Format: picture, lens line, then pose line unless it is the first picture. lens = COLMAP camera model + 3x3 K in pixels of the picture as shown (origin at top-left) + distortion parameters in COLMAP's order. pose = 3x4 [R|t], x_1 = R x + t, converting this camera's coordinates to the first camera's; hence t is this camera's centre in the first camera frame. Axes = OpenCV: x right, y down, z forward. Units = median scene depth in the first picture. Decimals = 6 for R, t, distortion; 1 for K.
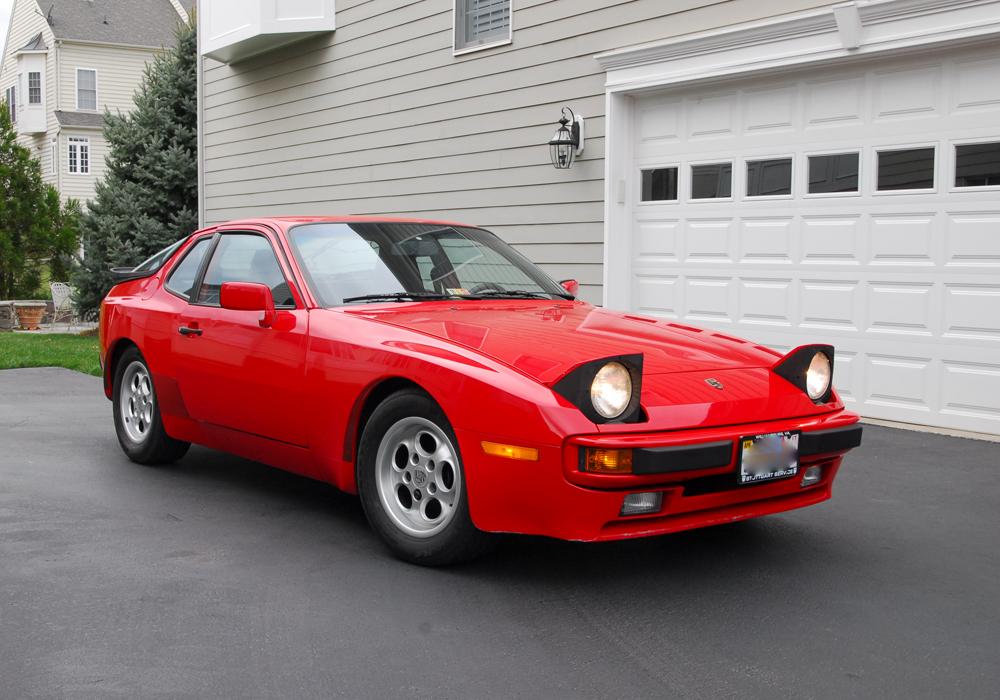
lens RADIAL K [[1228.4, 0, 457.7], [0, 1228.4, 349.1], [0, 0, 1]] dist [-0.010882, -0.017178]
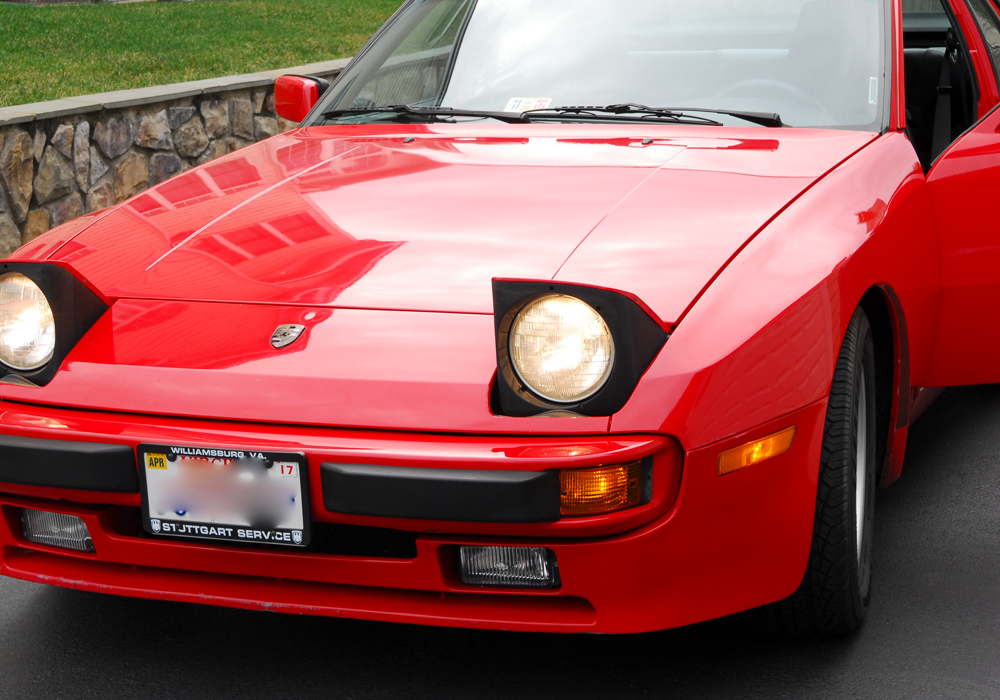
lens RADIAL K [[2203.6, 0, 500.0], [0, 2203.6, 350.0], [0, 0, 1]] dist [0.064808, 0.510754]
pose [[0.497684, 0.141963, -0.855662, 0.421262], [-0.028194, 0.988641, 0.147627, -0.041624], [0.866900, -0.049347, 0.496033, 0.260266]]
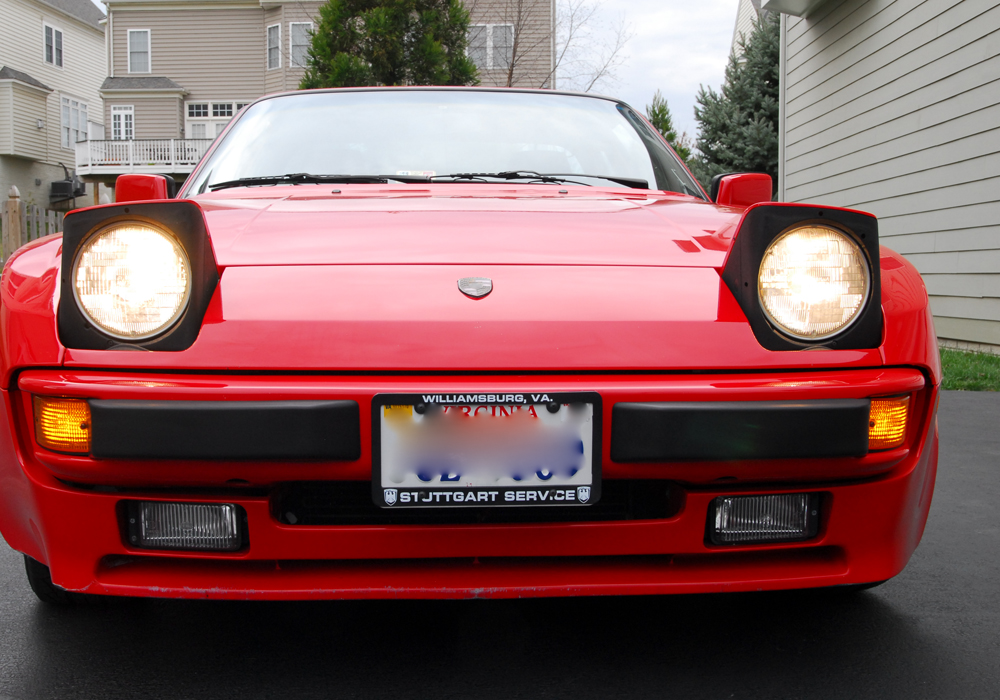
lens RADIAL K [[1228.4, 0, 457.7], [0, 1228.4, 349.1], [0, 0, 1]] dist [-0.010882, -0.017178]
pose [[0.817350, 0.026167, -0.575547, 0.191267], [-0.034831, 0.999385, -0.004029, 0.021845], [0.575087, 0.023340, 0.817759, 0.259498]]
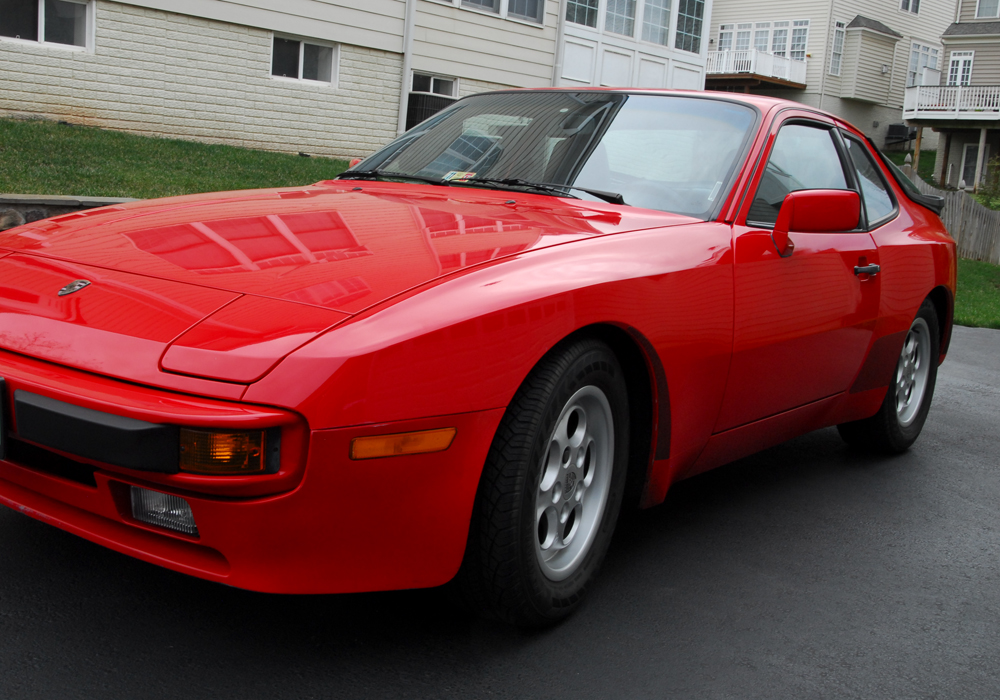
lens RADIAL K [[1129.1, 0, 459.9], [0, 1129.1, 349.4], [0, 0, 1]] dist [-0.007287, -0.000595]
pose [[0.239362, 0.157288, -0.958106, 0.323745], [-0.141077, 0.981953, 0.125958, -0.015591], [0.960627, 0.105017, 0.257232, 0.430564]]
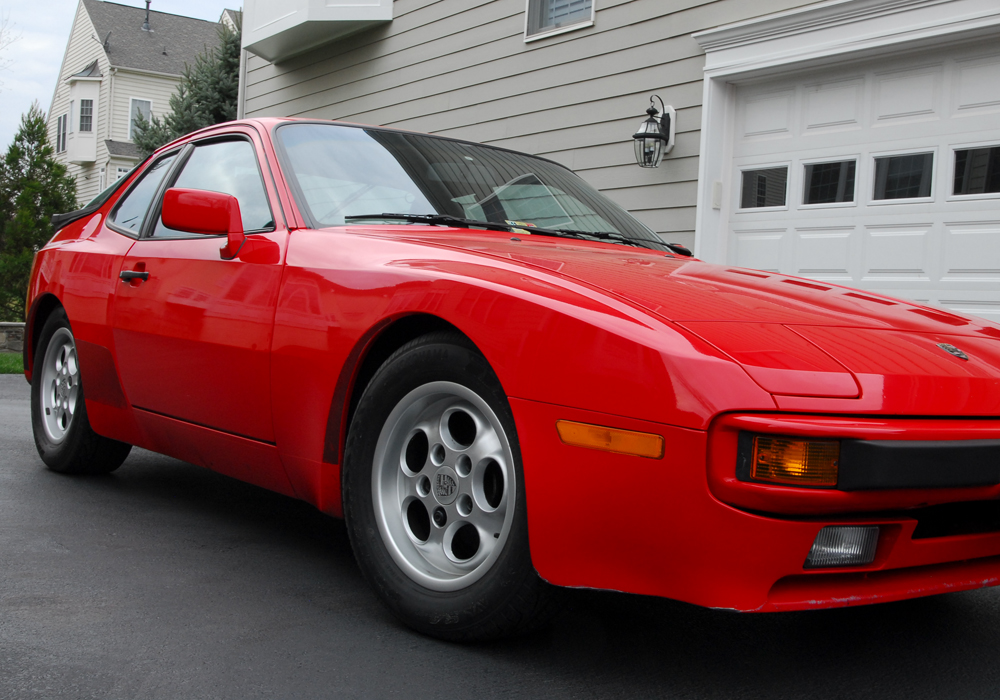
lens RADIAL K [[1226.8, 0, 541.1], [0, 1226.8, 354.2], [0, 0, 1]] dist [-0.013457, 0.035148]
pose [[0.998406, 0.051337, 0.023464, -0.001016], [-0.050085, 0.997435, -0.051141, 0.028729], [-0.026029, 0.049884, 0.998416, 0.172904]]
